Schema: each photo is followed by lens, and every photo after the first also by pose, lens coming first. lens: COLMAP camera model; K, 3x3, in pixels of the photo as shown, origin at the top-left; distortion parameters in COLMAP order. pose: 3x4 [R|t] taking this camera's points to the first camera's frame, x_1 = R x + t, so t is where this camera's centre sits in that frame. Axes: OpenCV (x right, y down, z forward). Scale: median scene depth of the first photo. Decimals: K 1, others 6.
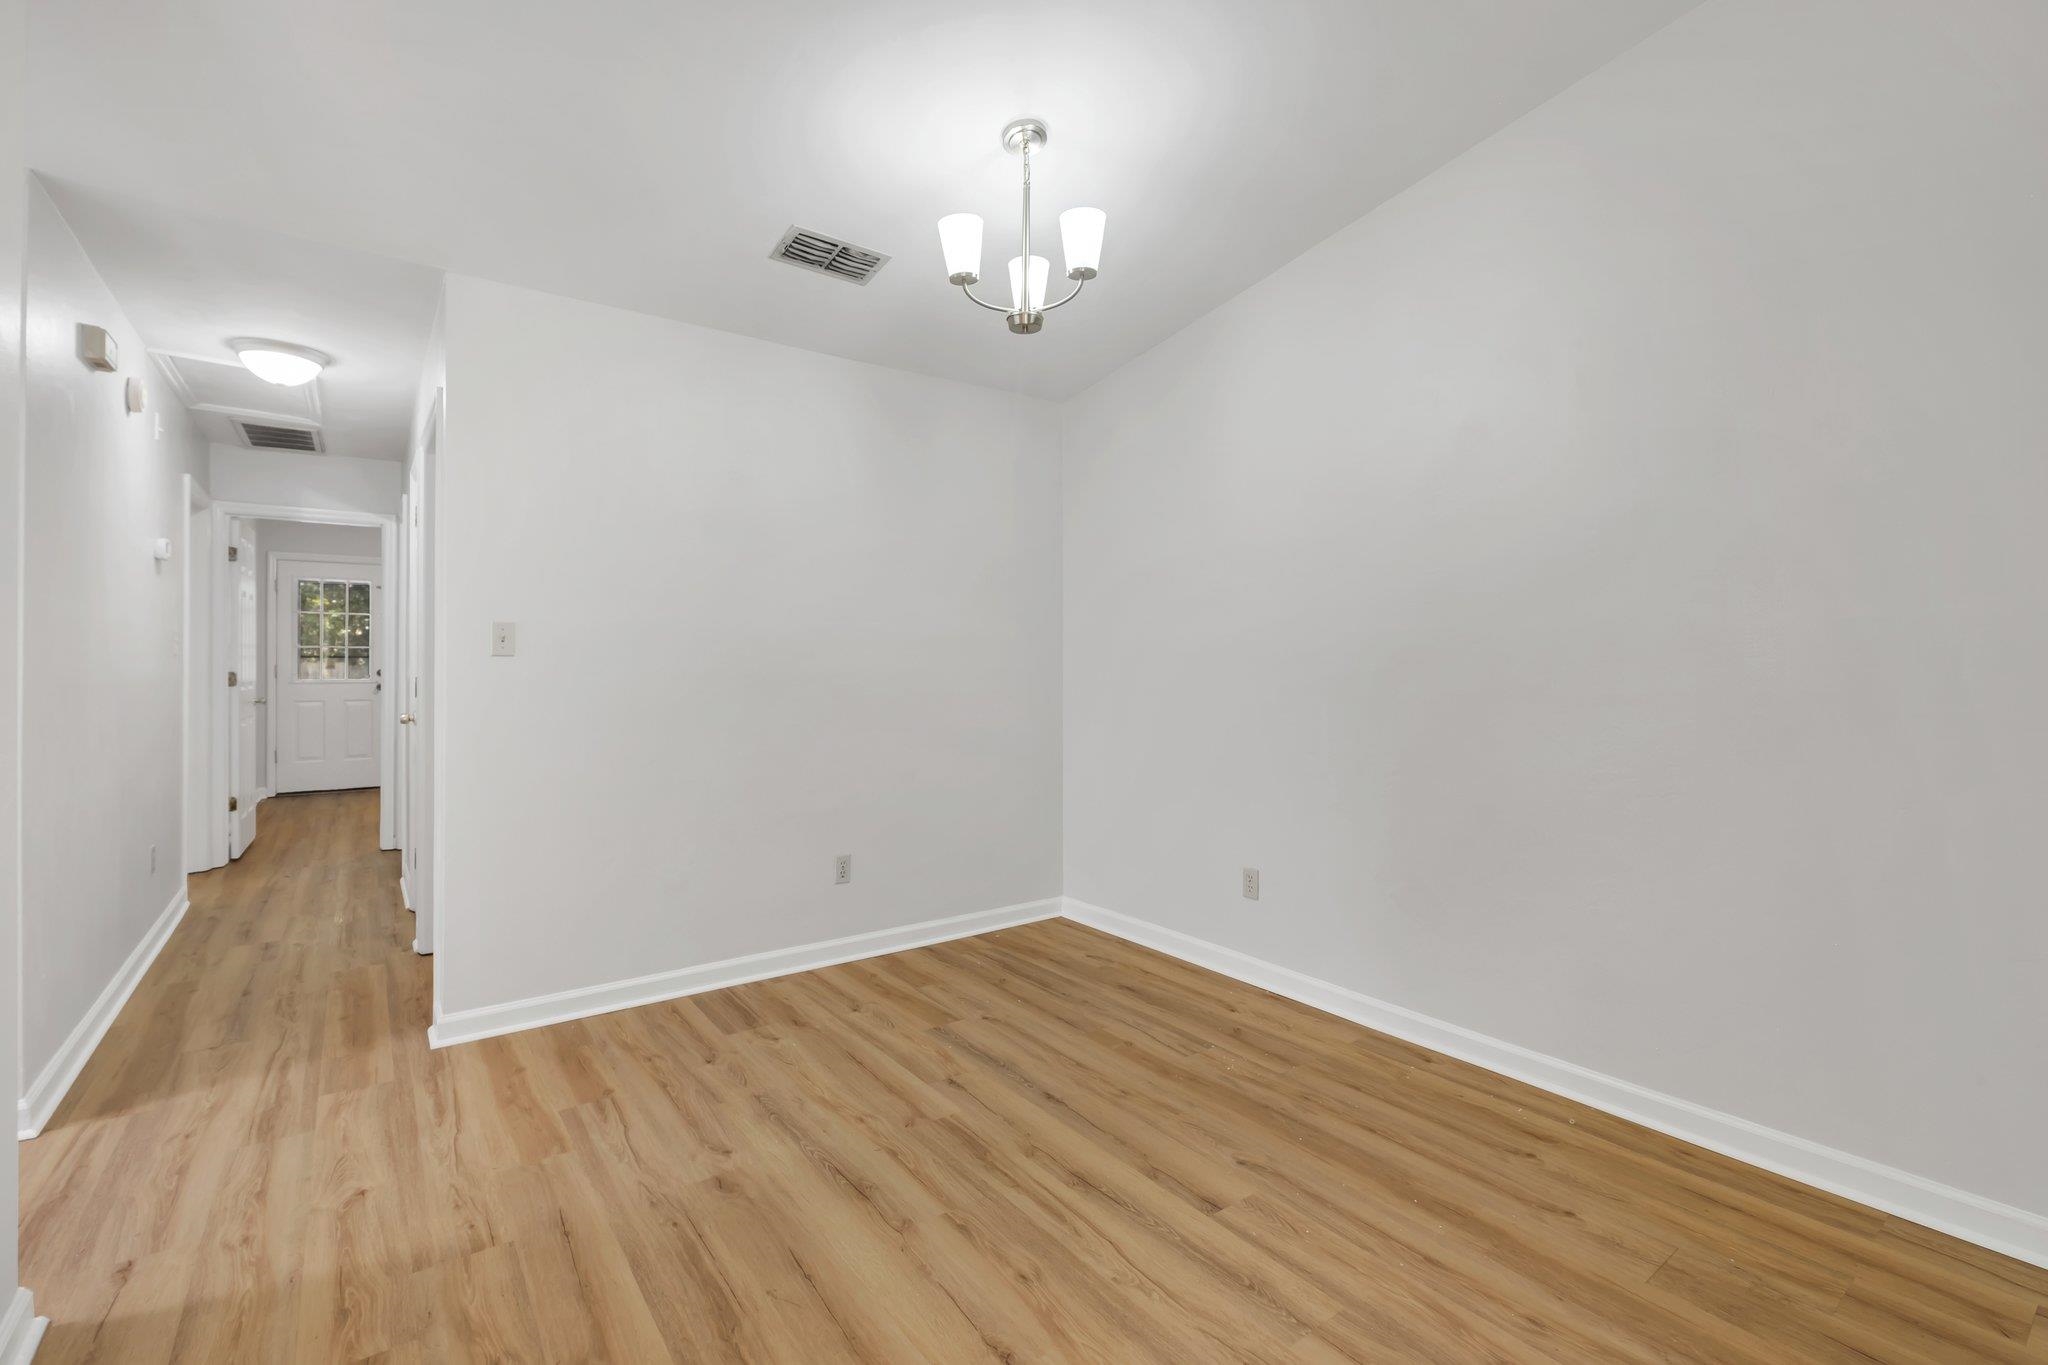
lens RADIAL K [[902.3, 0, 988.0], [0, 902.3, 659.1], [0, 0, 1]] dist [-0.003217, -0.000769]
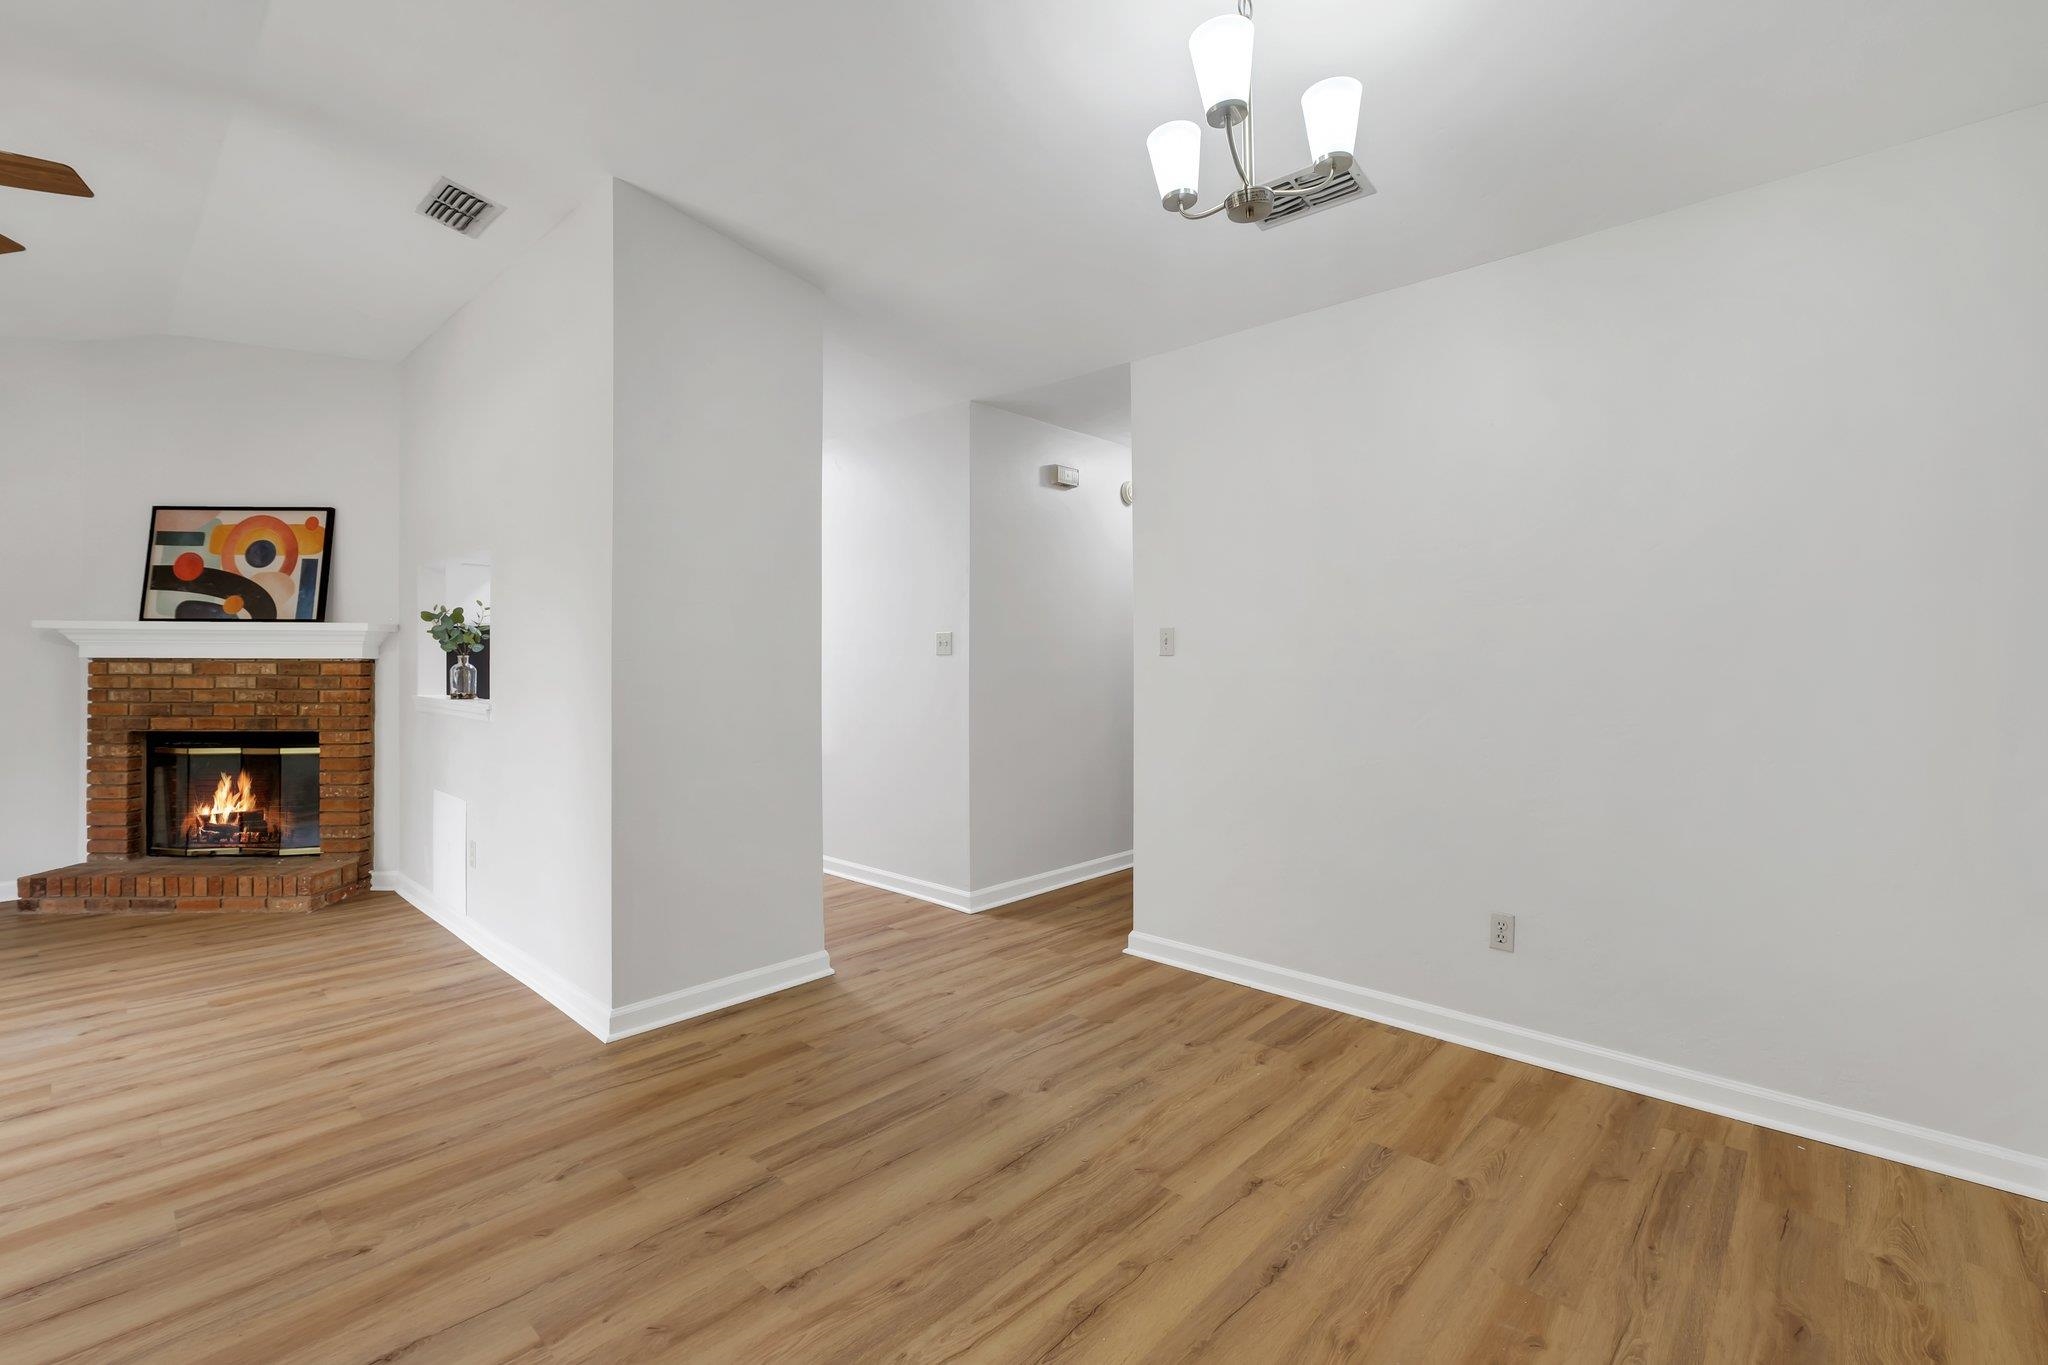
lens RADIAL K [[893.2, 0, 1025.3], [0, 893.2, 663.6], [0, 0, 1]] dist [-0.002577, -0.000755]
pose [[0.202802, -0.000581, -0.979220, 0.721825], [0.004407, 0.999990, 0.000320, 0.006427], [0.979210, -0.004380, 0.202803, 0.664746]]
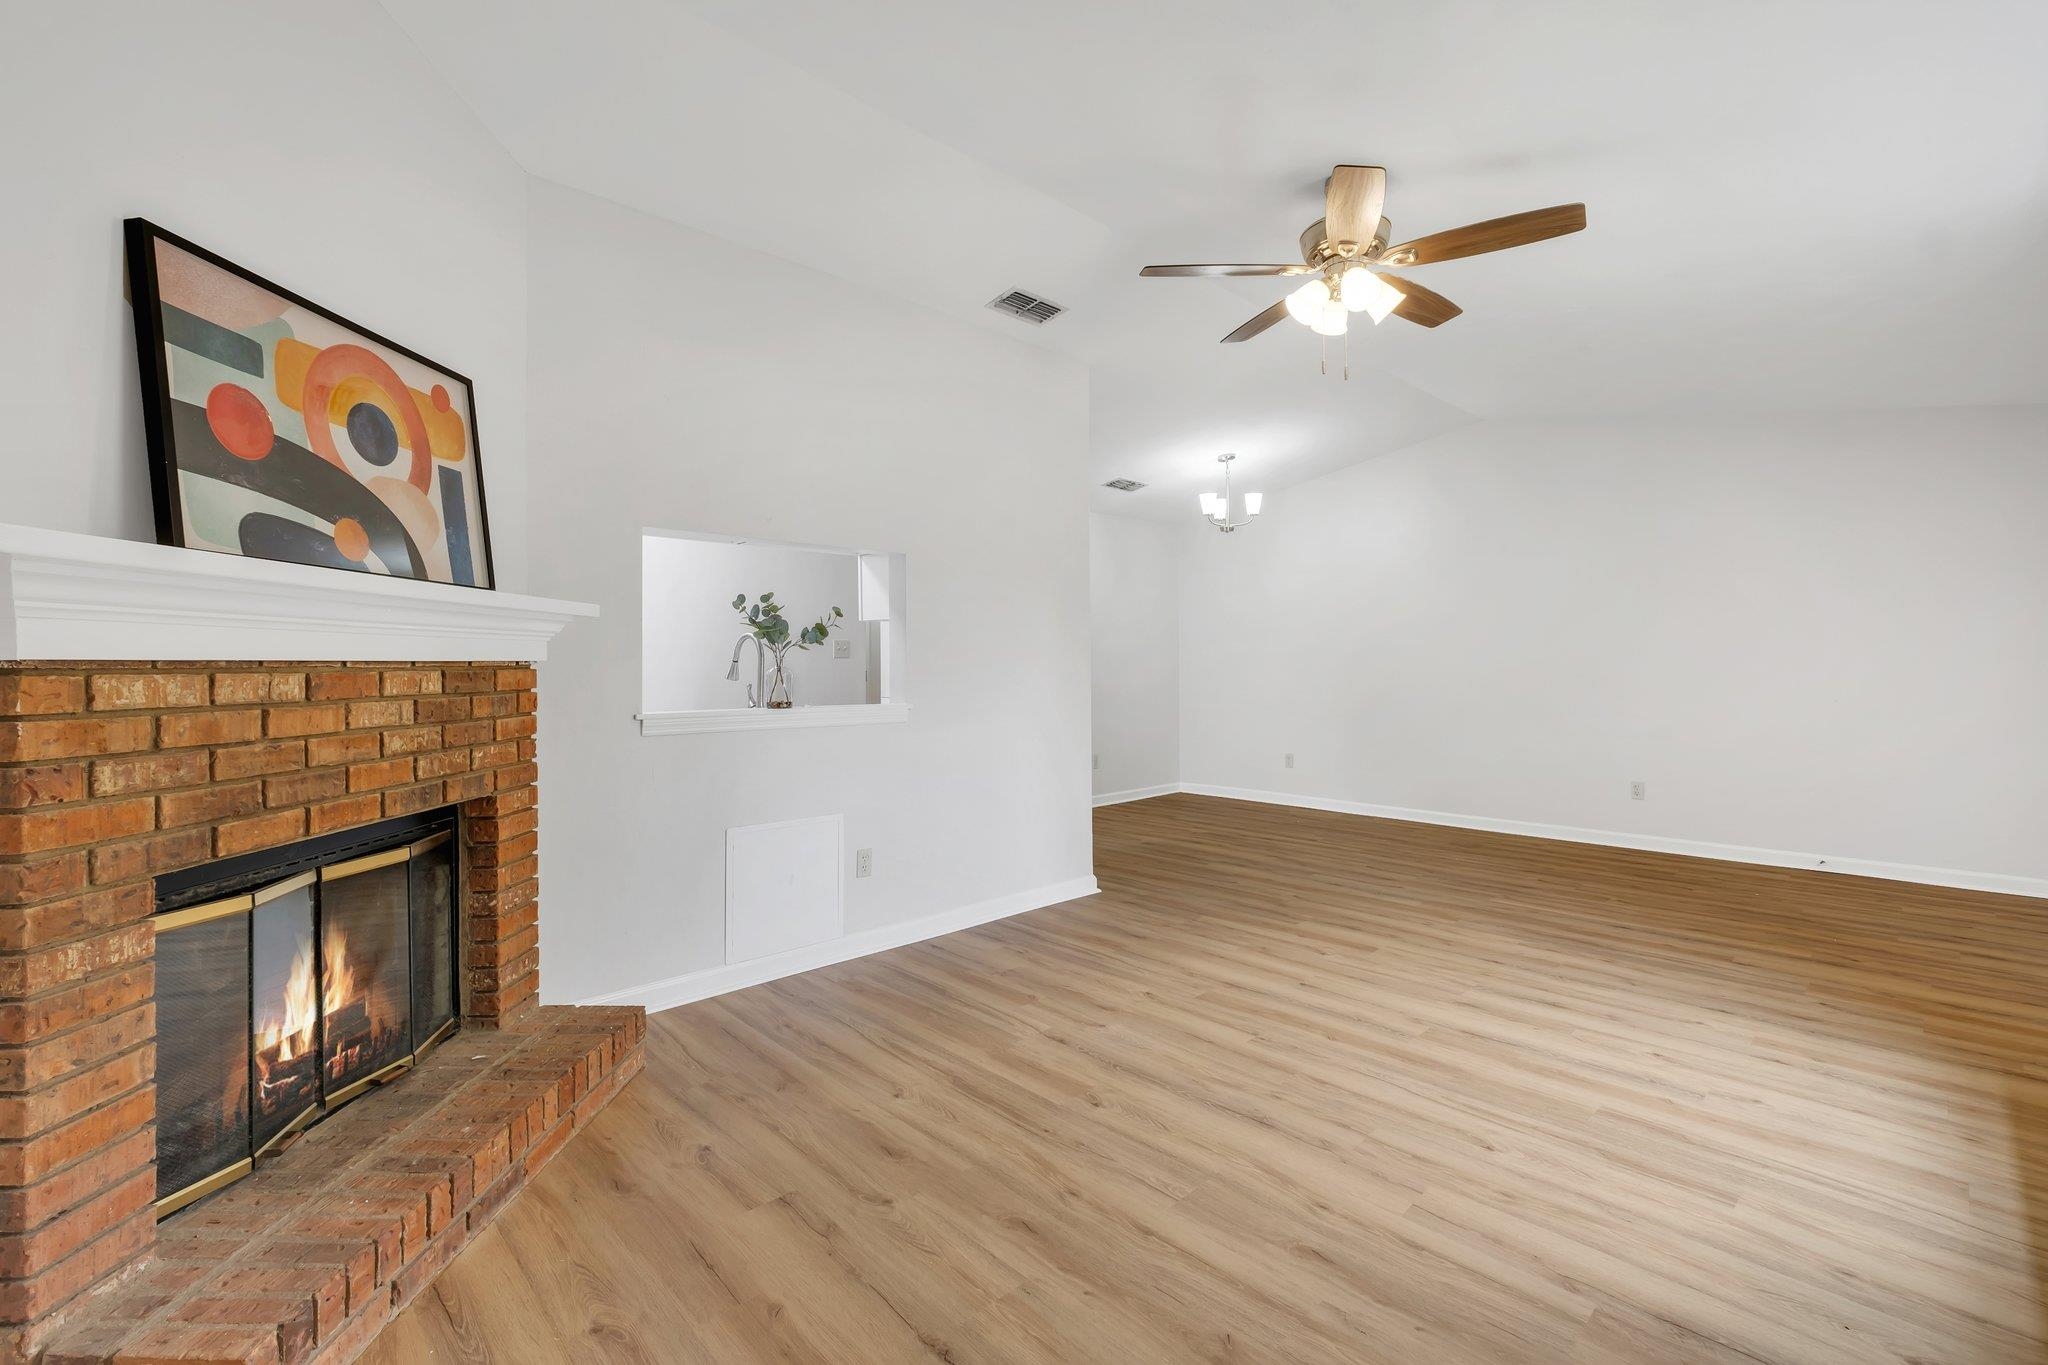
lens RADIAL K [[885.6, 0, 1012.2], [0, 885.6, 654.6], [0, 0, 1]] dist [-0.002779, -0.000482]
pose [[0.988098, 0.003049, 0.153795, -1.054546], [-0.002881, 0.999995, -0.001316, -0.019054], [-0.153798, 0.000857, 0.988102, -1.596614]]
